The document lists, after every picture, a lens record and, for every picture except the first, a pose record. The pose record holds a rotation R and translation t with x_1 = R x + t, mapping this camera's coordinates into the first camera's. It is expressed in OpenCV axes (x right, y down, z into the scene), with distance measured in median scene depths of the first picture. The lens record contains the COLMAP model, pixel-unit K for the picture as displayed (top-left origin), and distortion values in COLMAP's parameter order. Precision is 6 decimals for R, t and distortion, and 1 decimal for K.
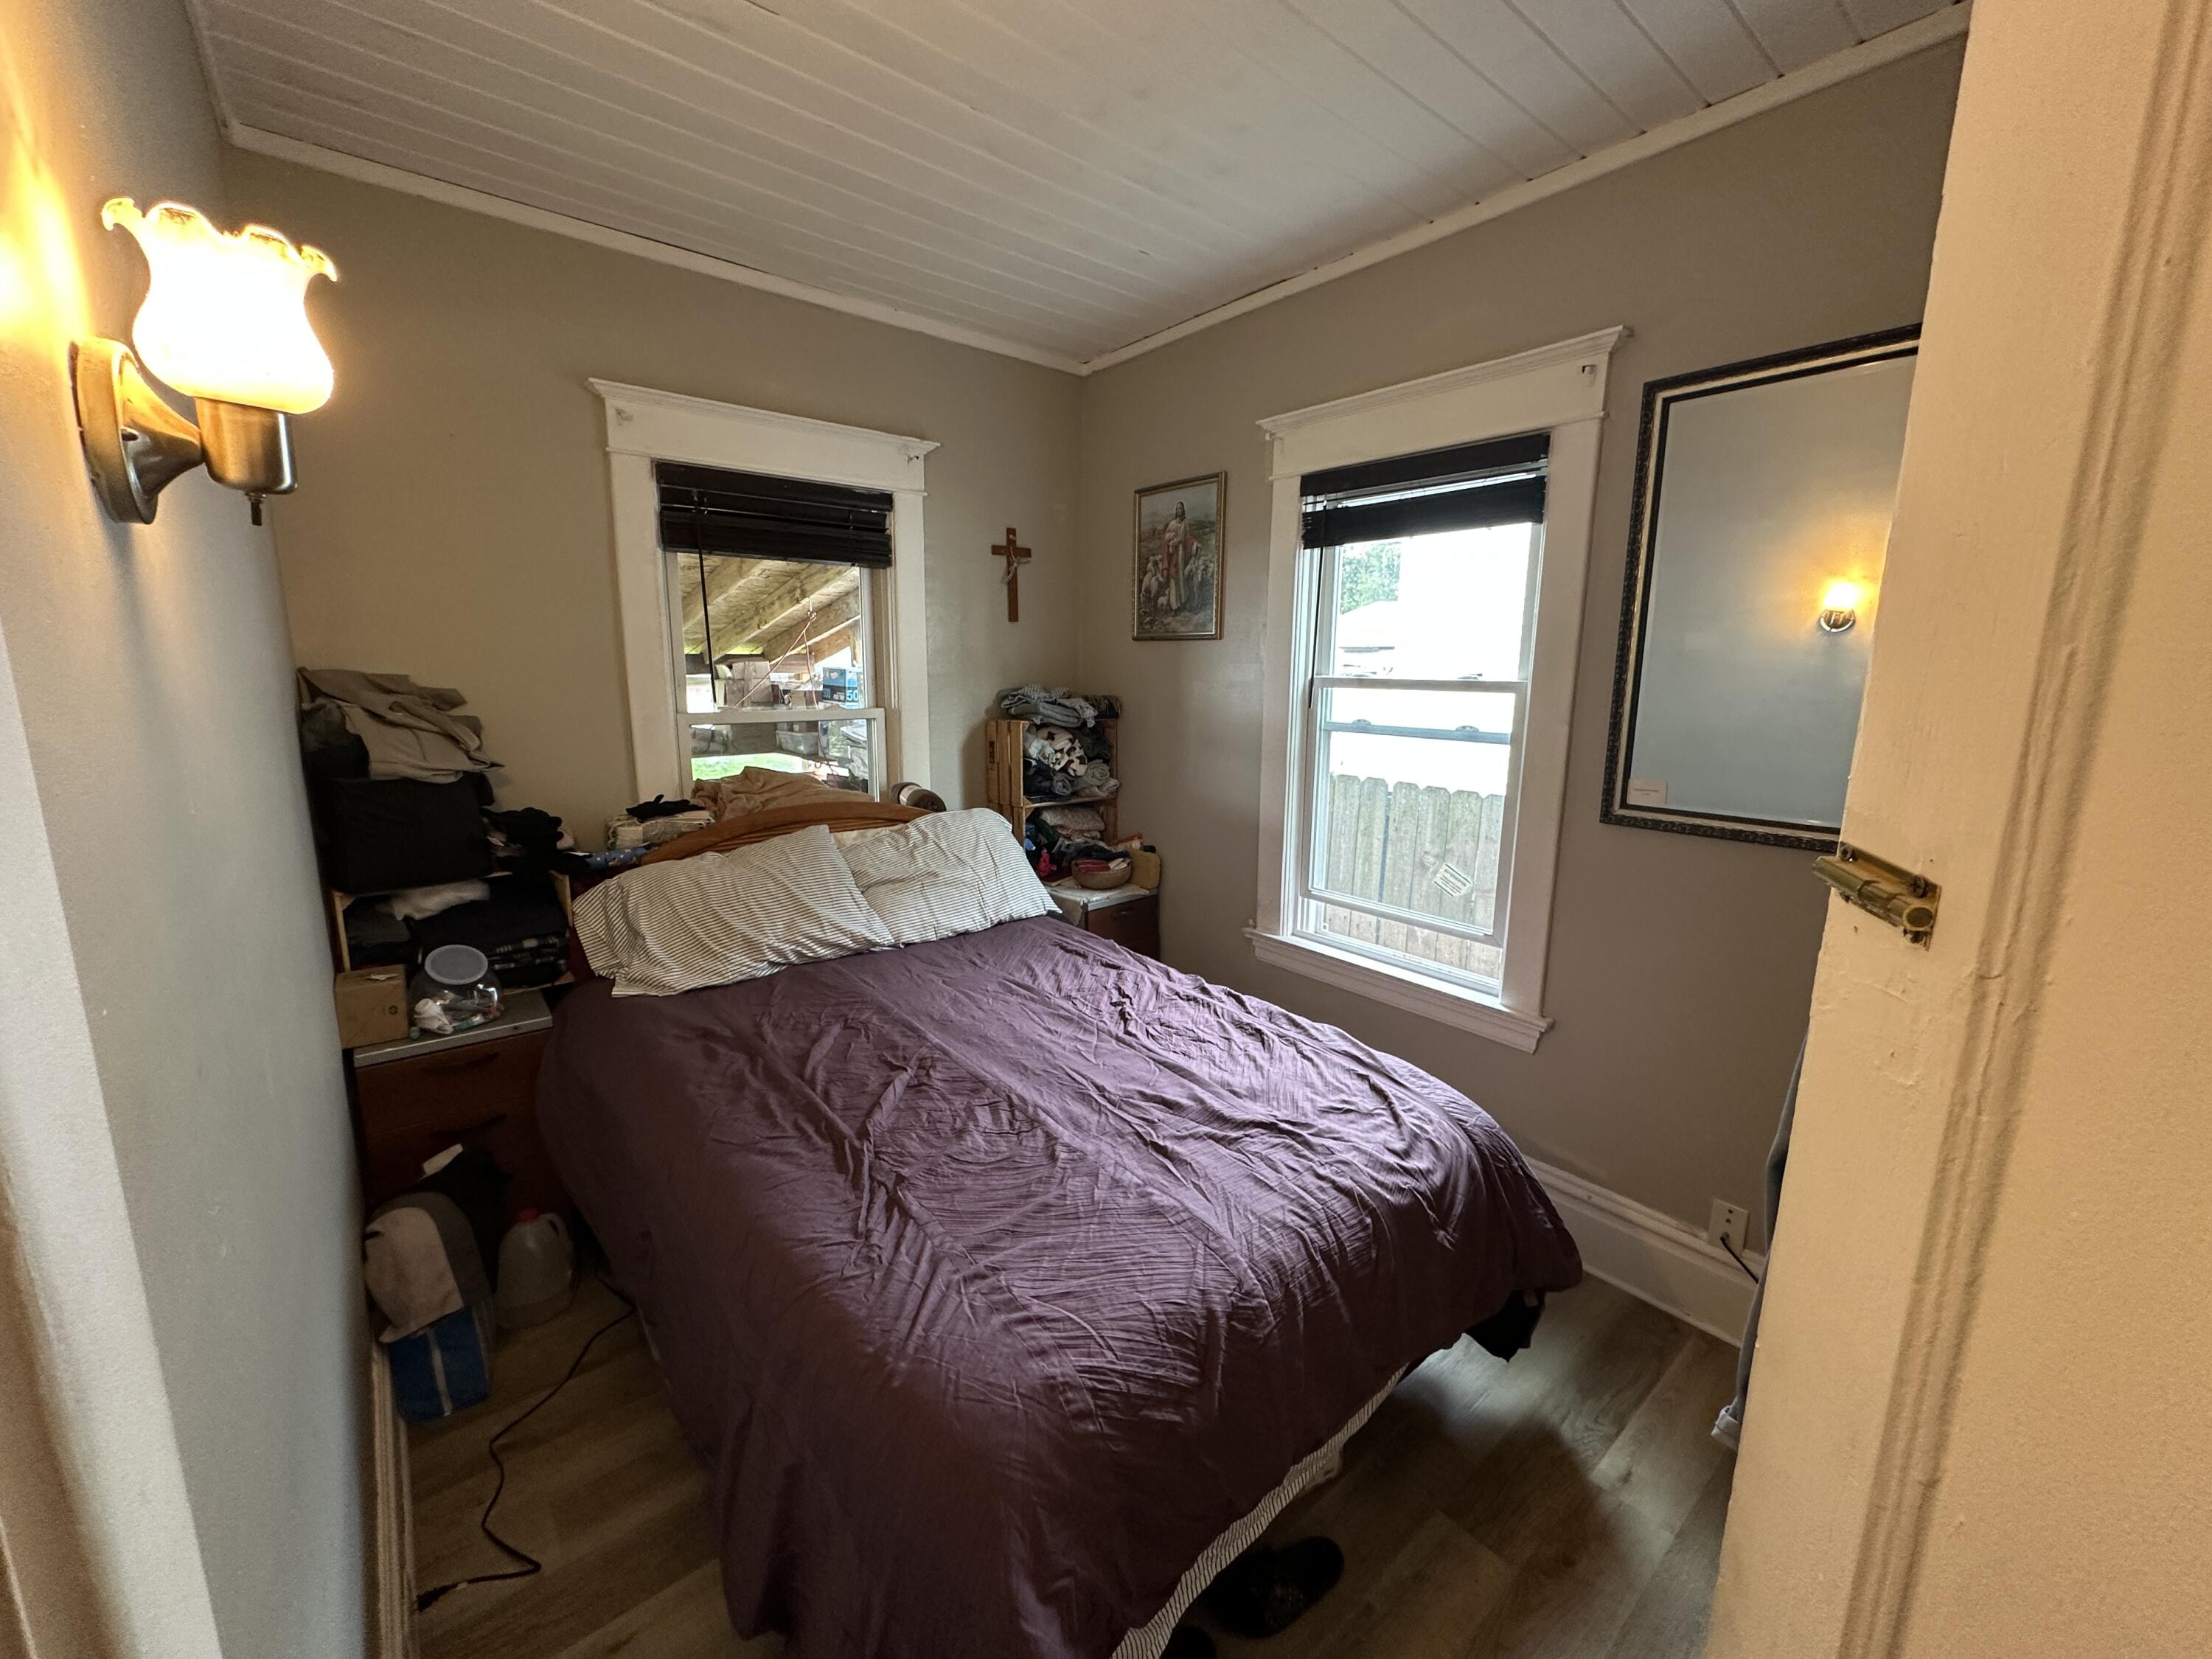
lens RADIAL K [[888.2, 0, 1106.7], [0, 888.2, 825.3], [0, 0, 1]] dist [0.002933, 0.000097]
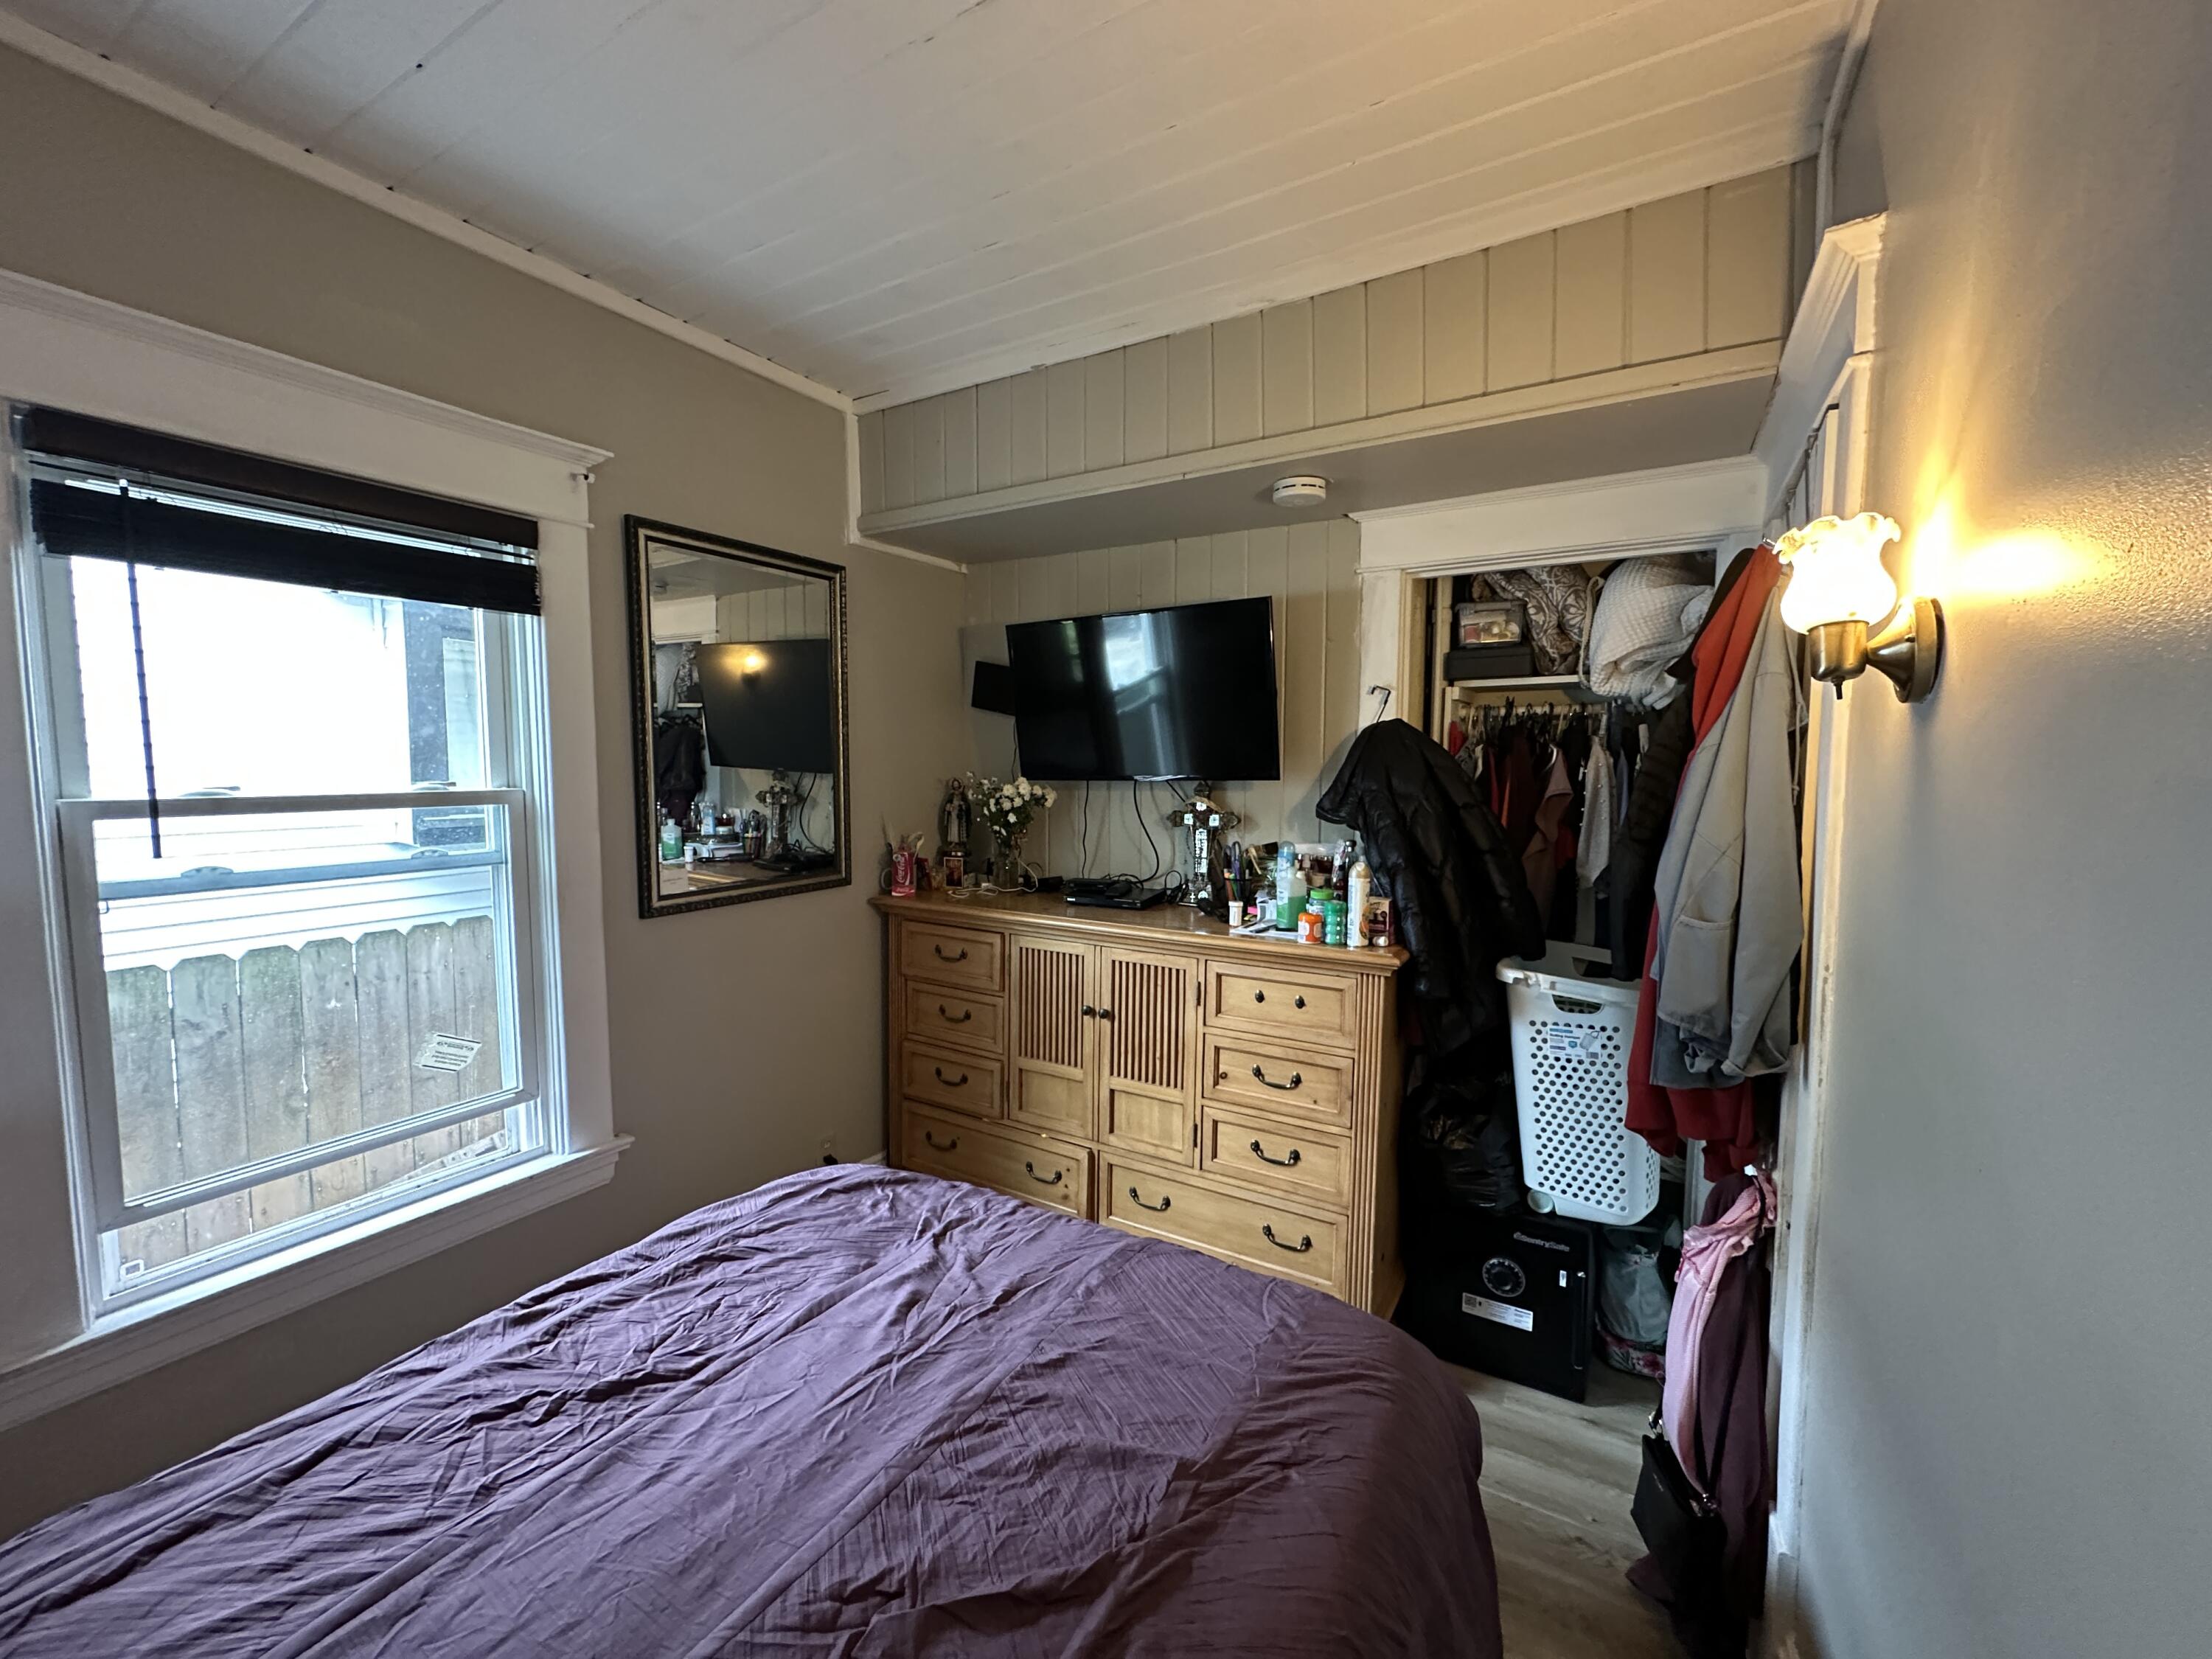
lens RADIAL K [[888.2, 0, 1104.1], [0, 888.2, 826.9], [0, 0, 1]] dist [0.002933, 0.000097]
pose [[-0.341653, -0.077700, 0.936609, -0.610860], [0.168907, 0.975274, 0.142520, -0.170929], [-0.924524, 0.206892, -0.320081, 0.841377]]
